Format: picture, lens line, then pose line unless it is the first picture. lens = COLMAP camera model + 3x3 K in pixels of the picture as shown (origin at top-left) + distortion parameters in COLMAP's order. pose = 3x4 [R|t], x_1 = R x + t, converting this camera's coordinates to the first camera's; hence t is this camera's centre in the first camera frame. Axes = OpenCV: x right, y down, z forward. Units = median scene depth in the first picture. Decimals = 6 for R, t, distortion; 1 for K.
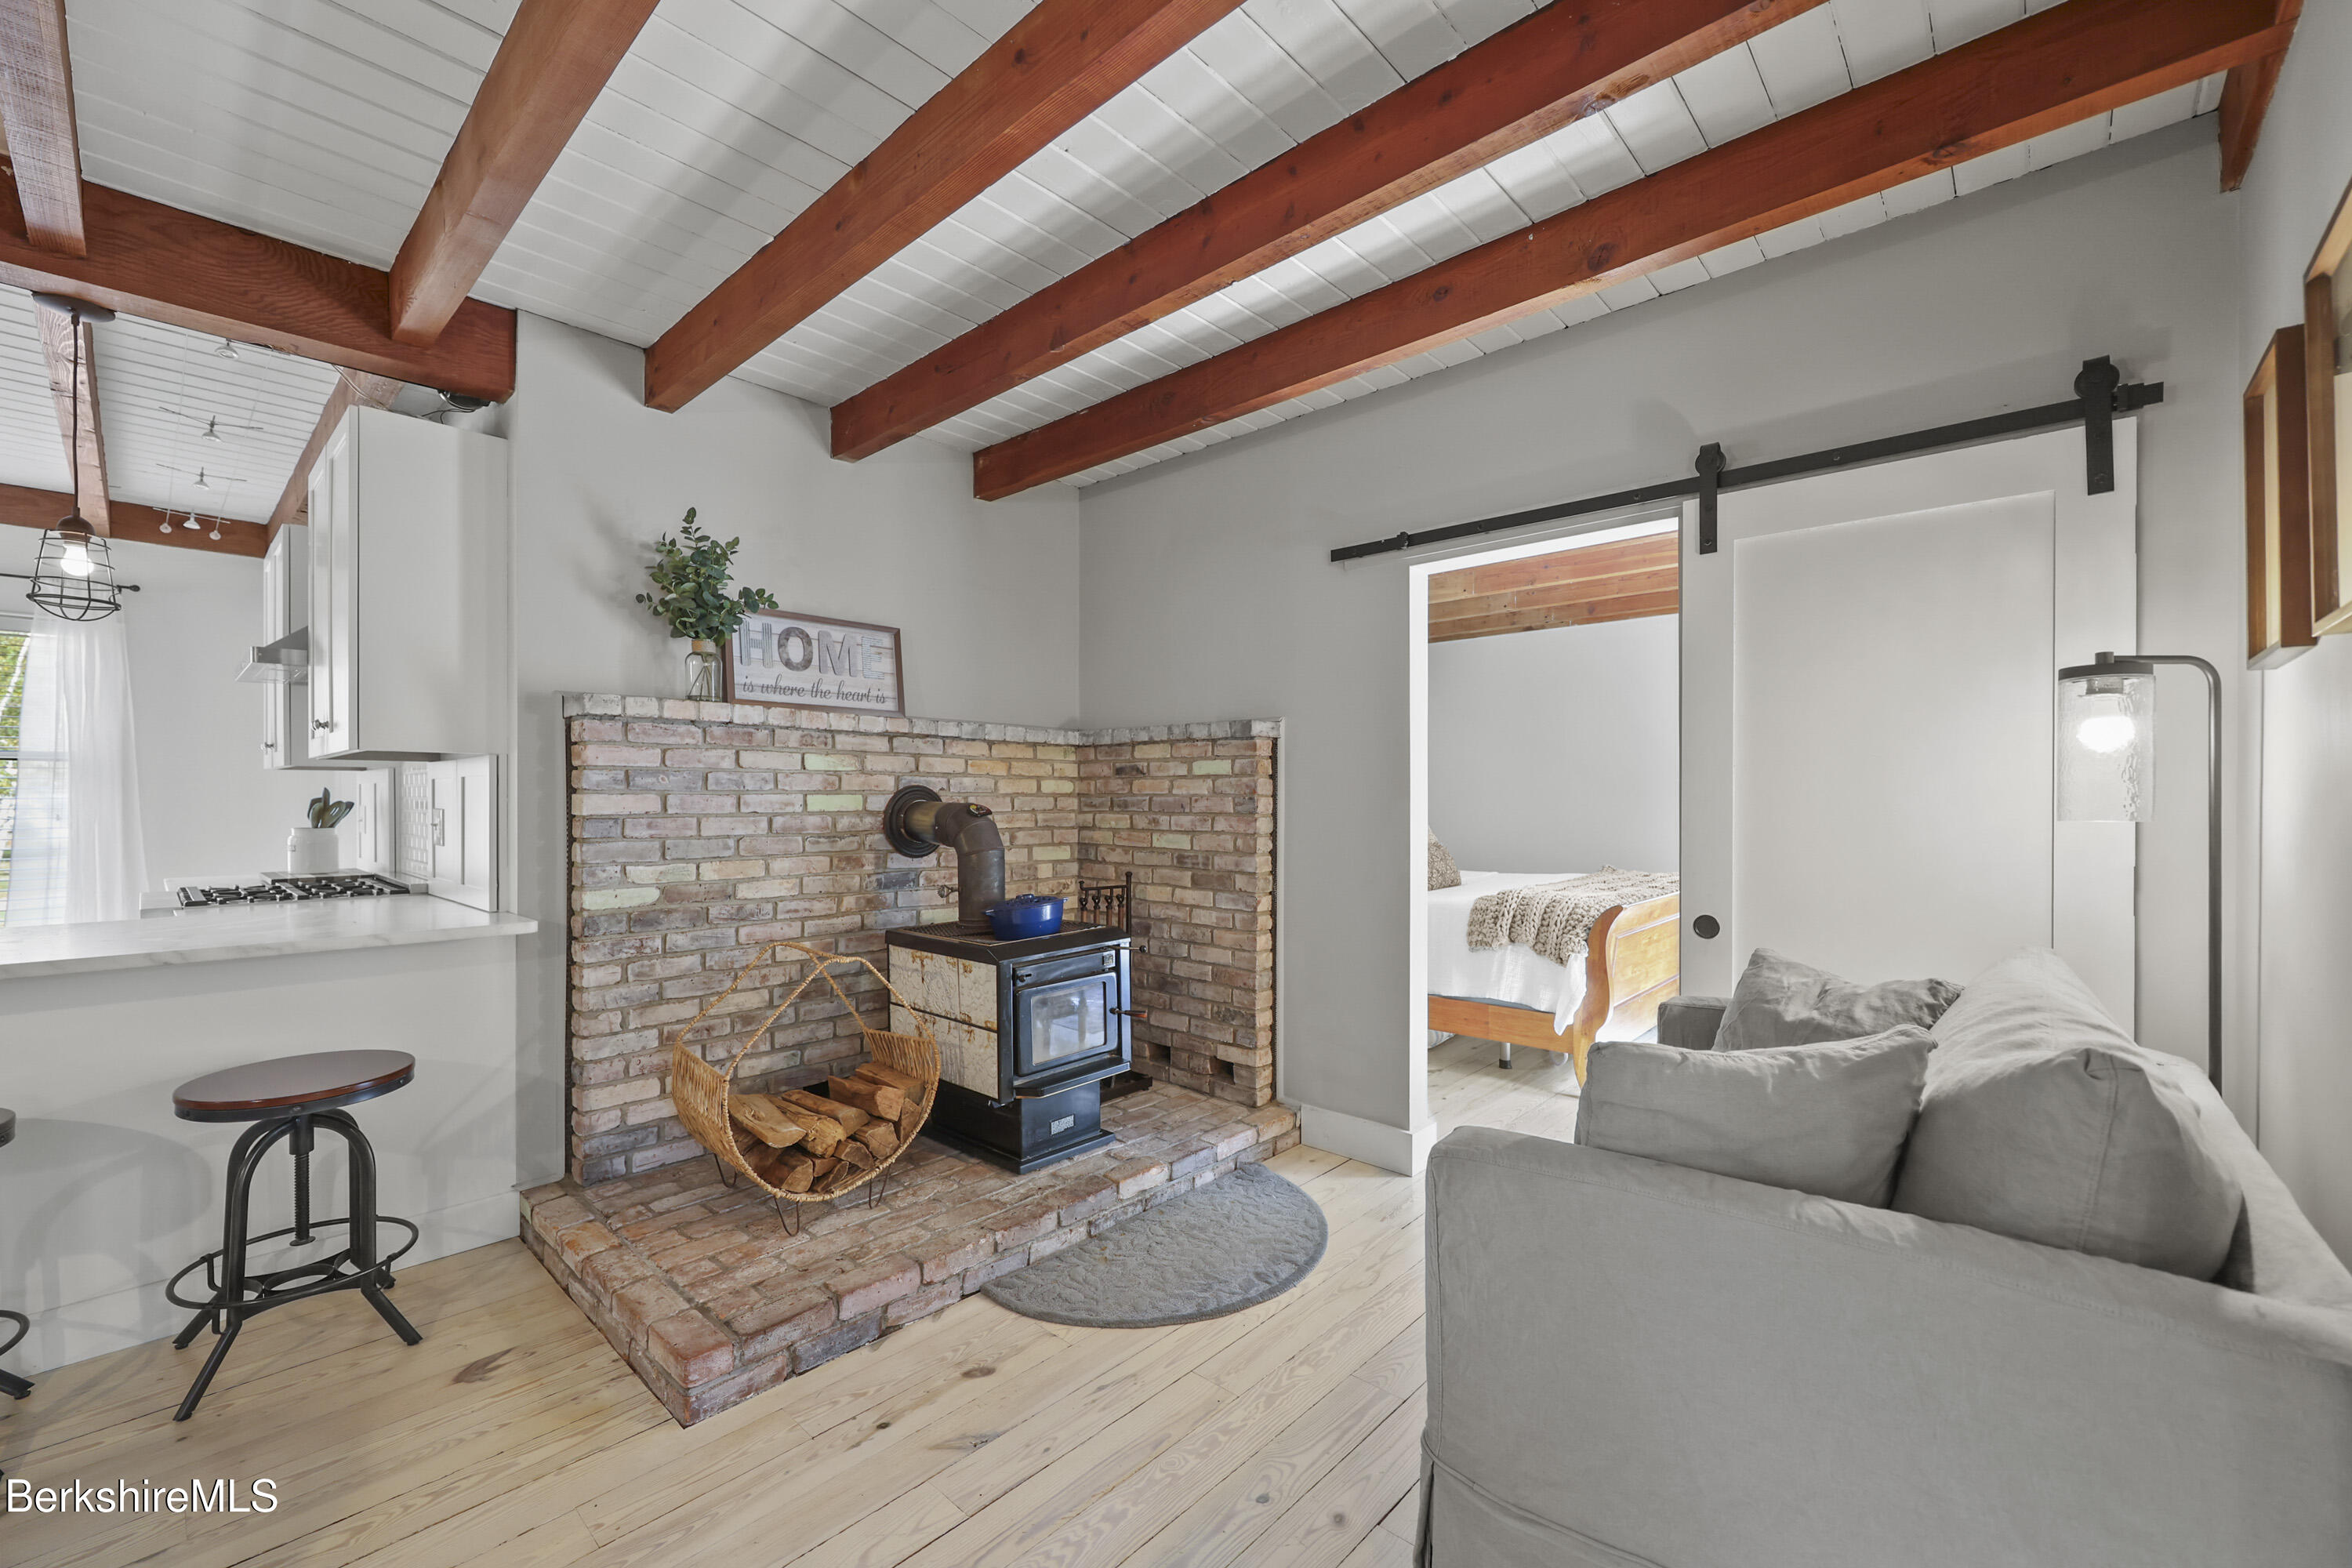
lens RADIAL K [[959.4, 0, 1172.7], [0, 959.4, 800.7], [0, 0, 1]] dist [0.001992, 0.000166]
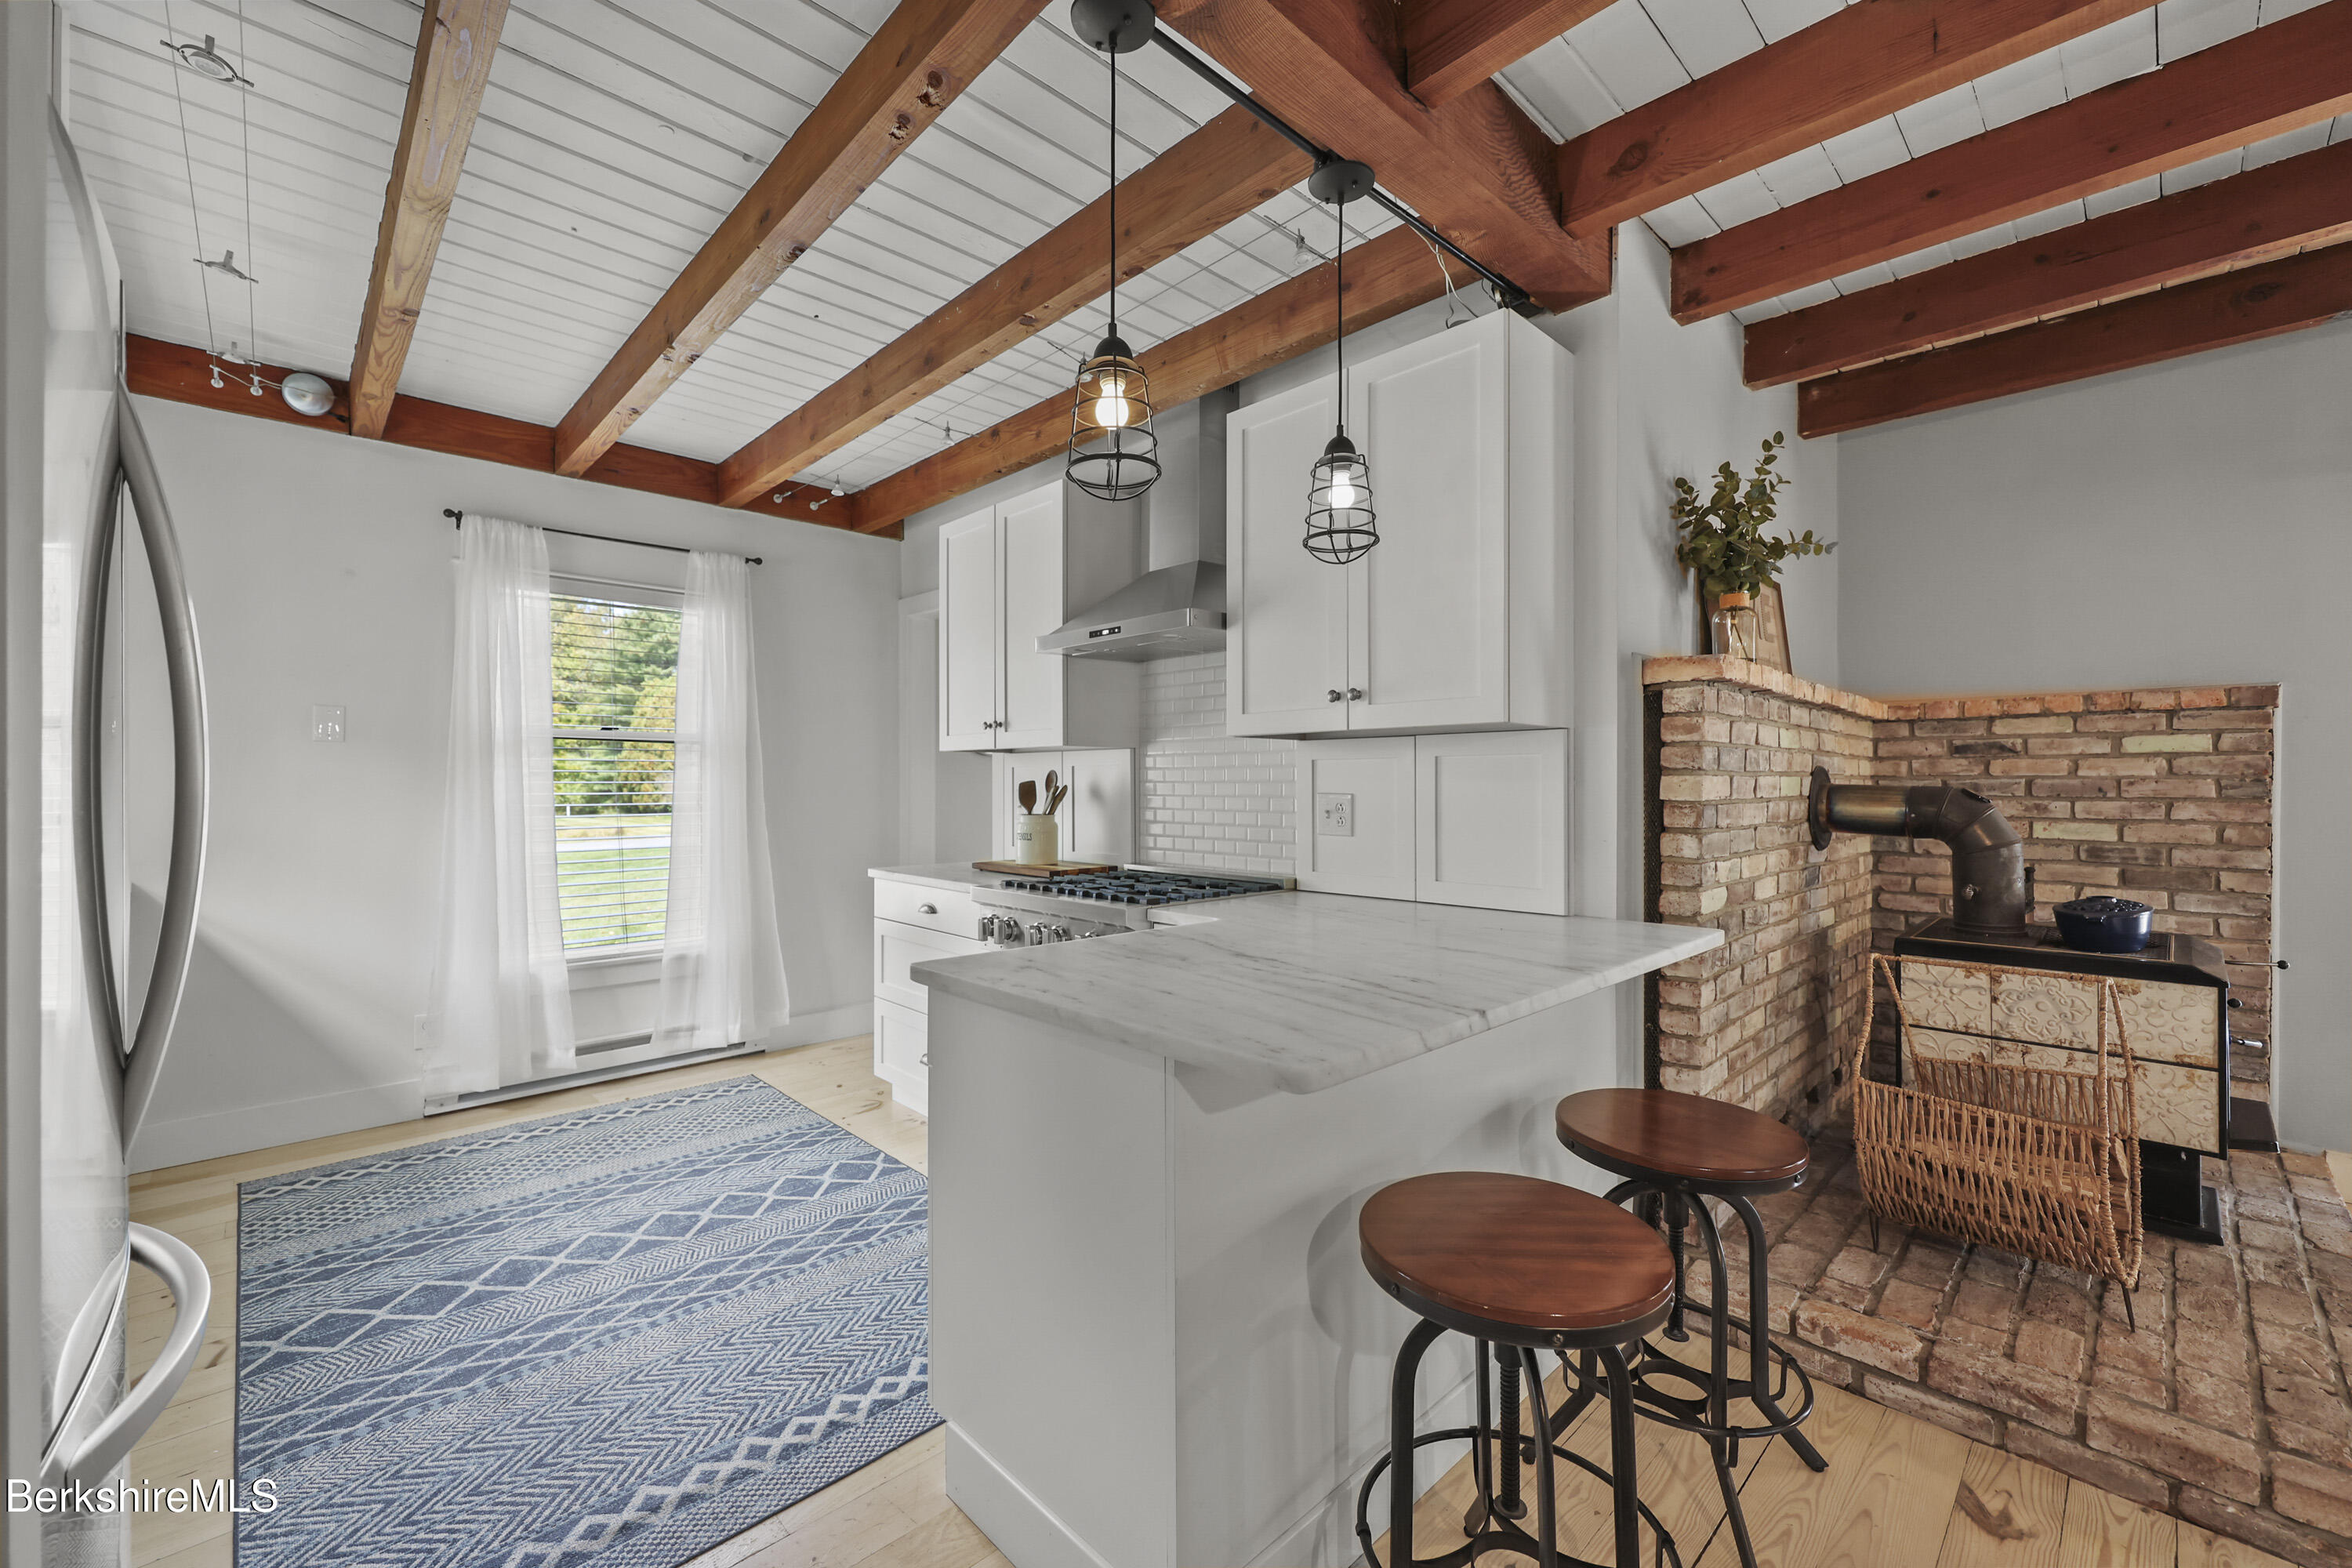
lens RADIAL K [[959.4, 0, 1181.6], [0, 959.4, 785.4], [0, 0, 1]] dist [0.001992, 0.000166]
pose [[0.998016, -0.000960, -0.062952, -0.806934], [0.000903, 0.999999, -0.000939, 0.001831], [0.062952, 0.000880, 0.998016, 0.113856]]
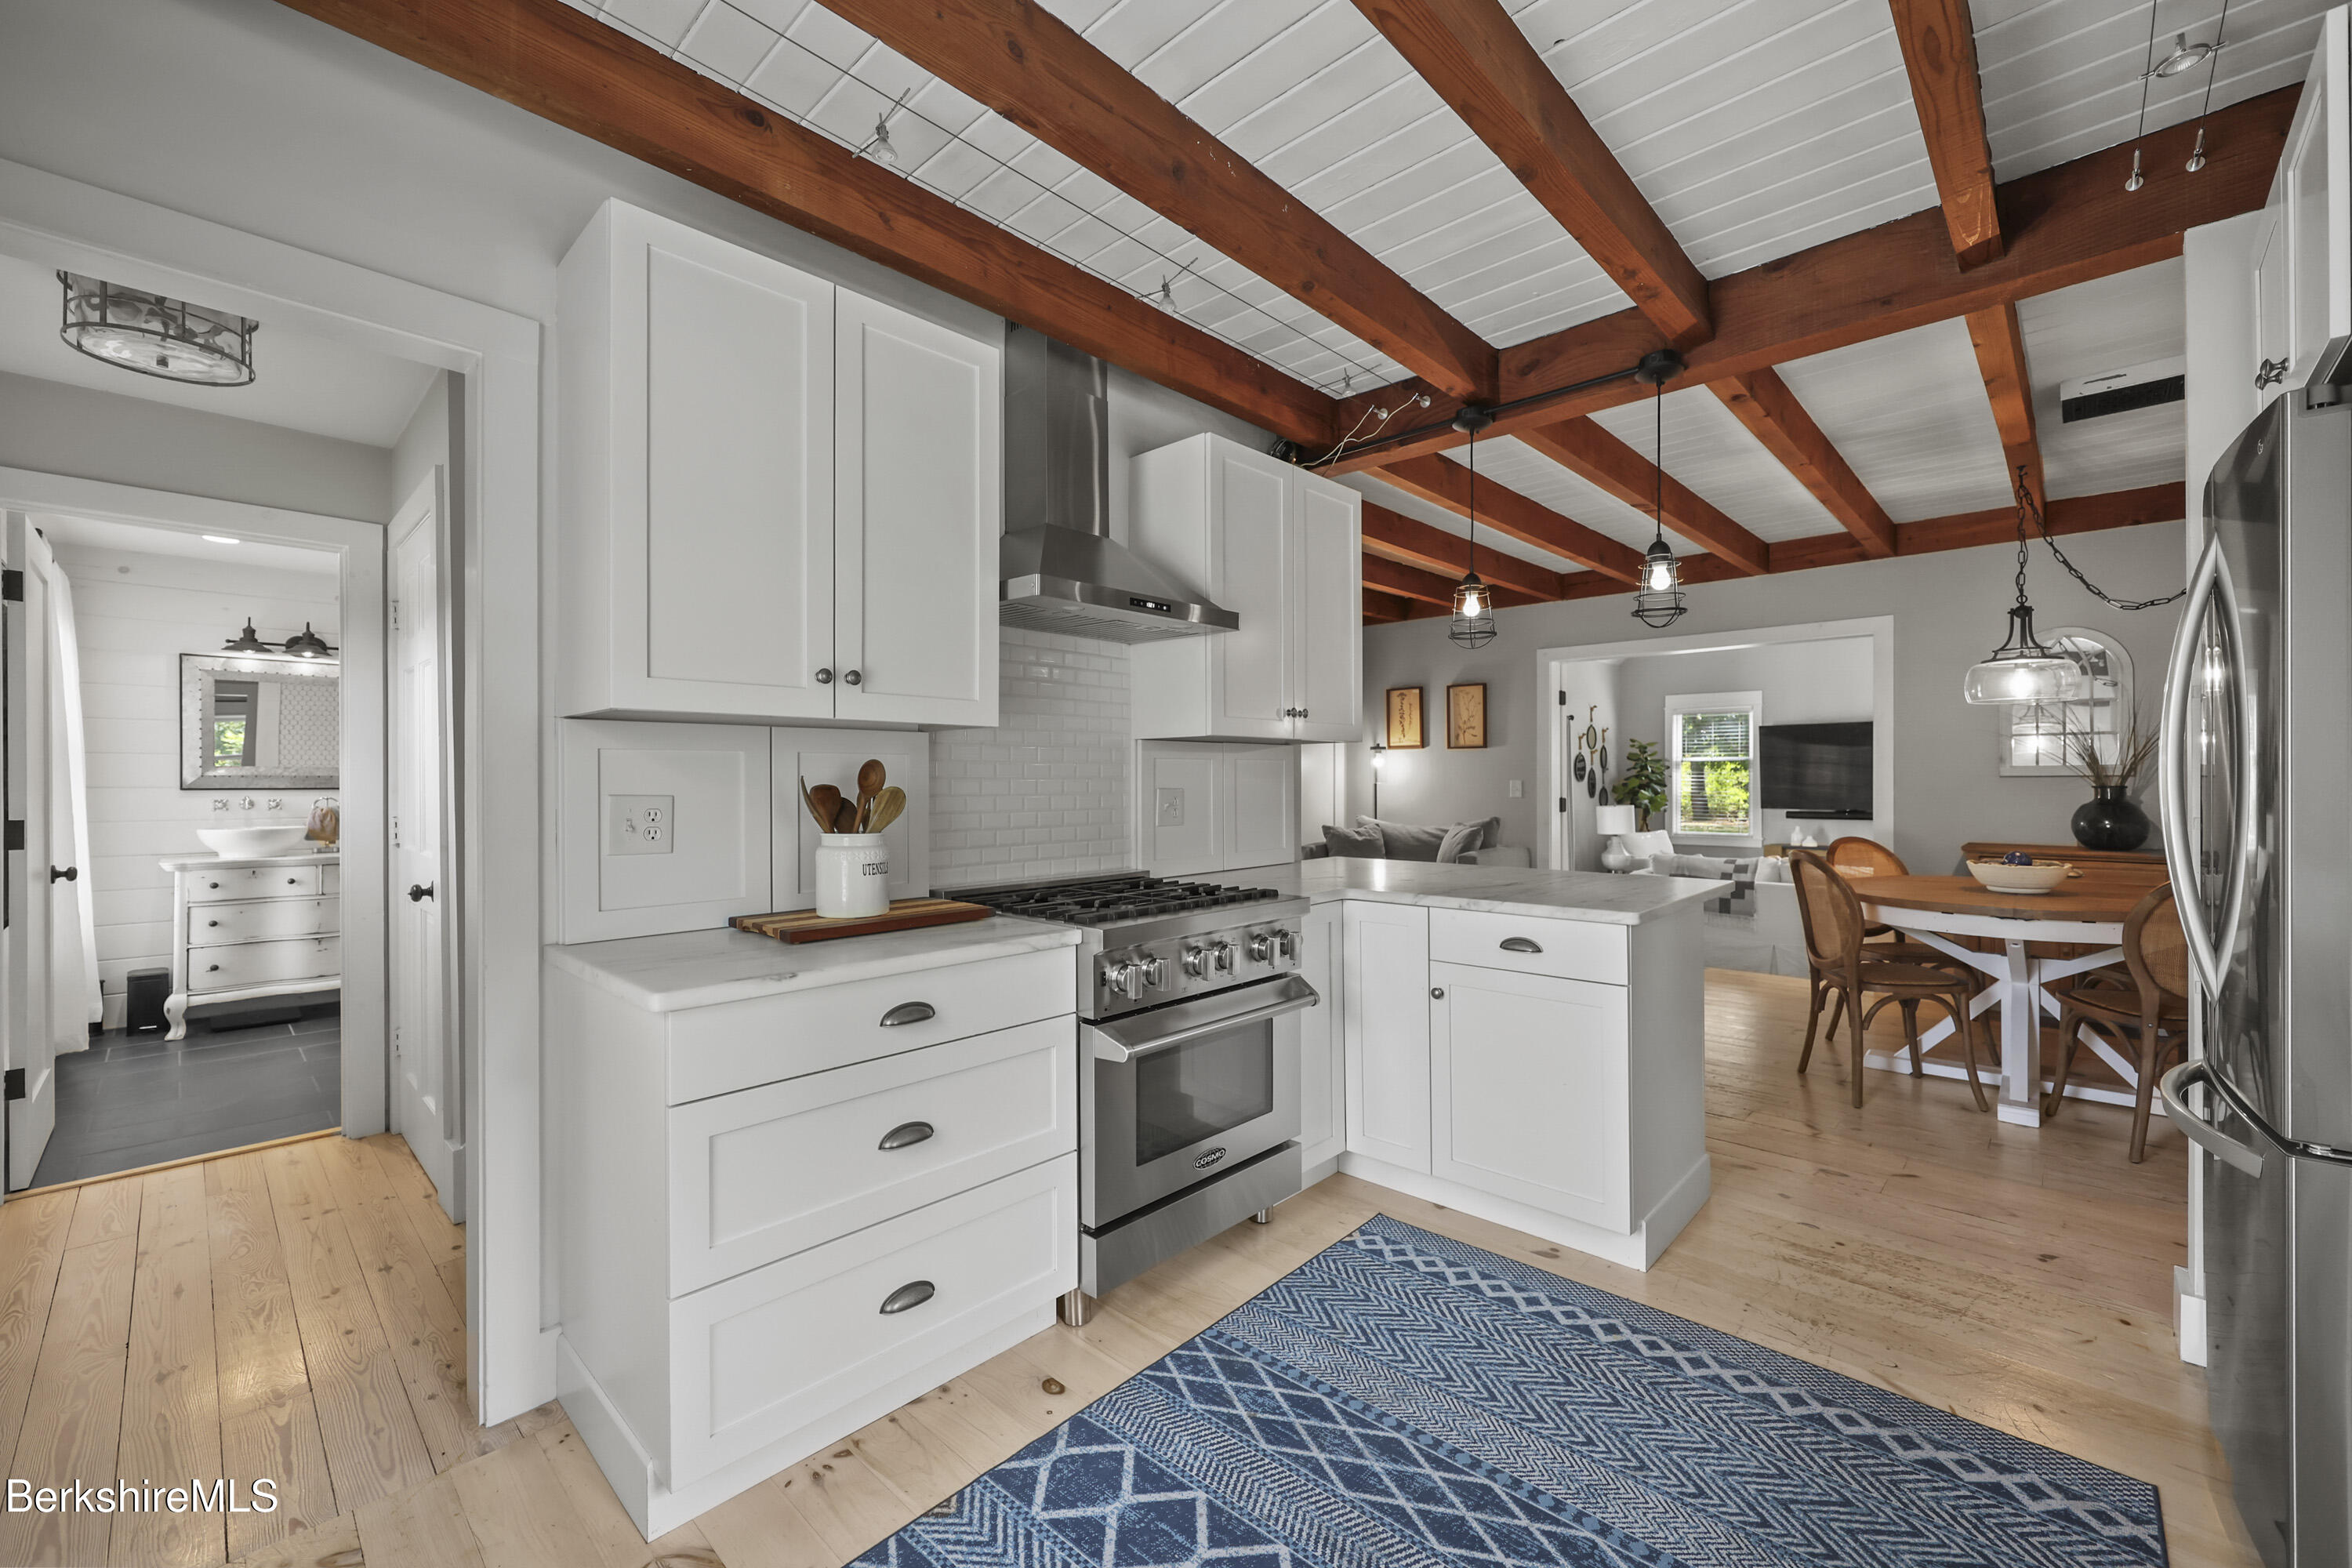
lens RADIAL K [[959.4, 0, 1190.8], [0, 959.4, 770.7], [0, 0, 1]] dist [0.001992, 0.000166]
pose [[-0.000632, 0.004977, 0.999987, -1.673444], [0.006711, 0.999965, -0.004973, -0.002672], [-0.999977, 0.006707, -0.000666, 0.938743]]
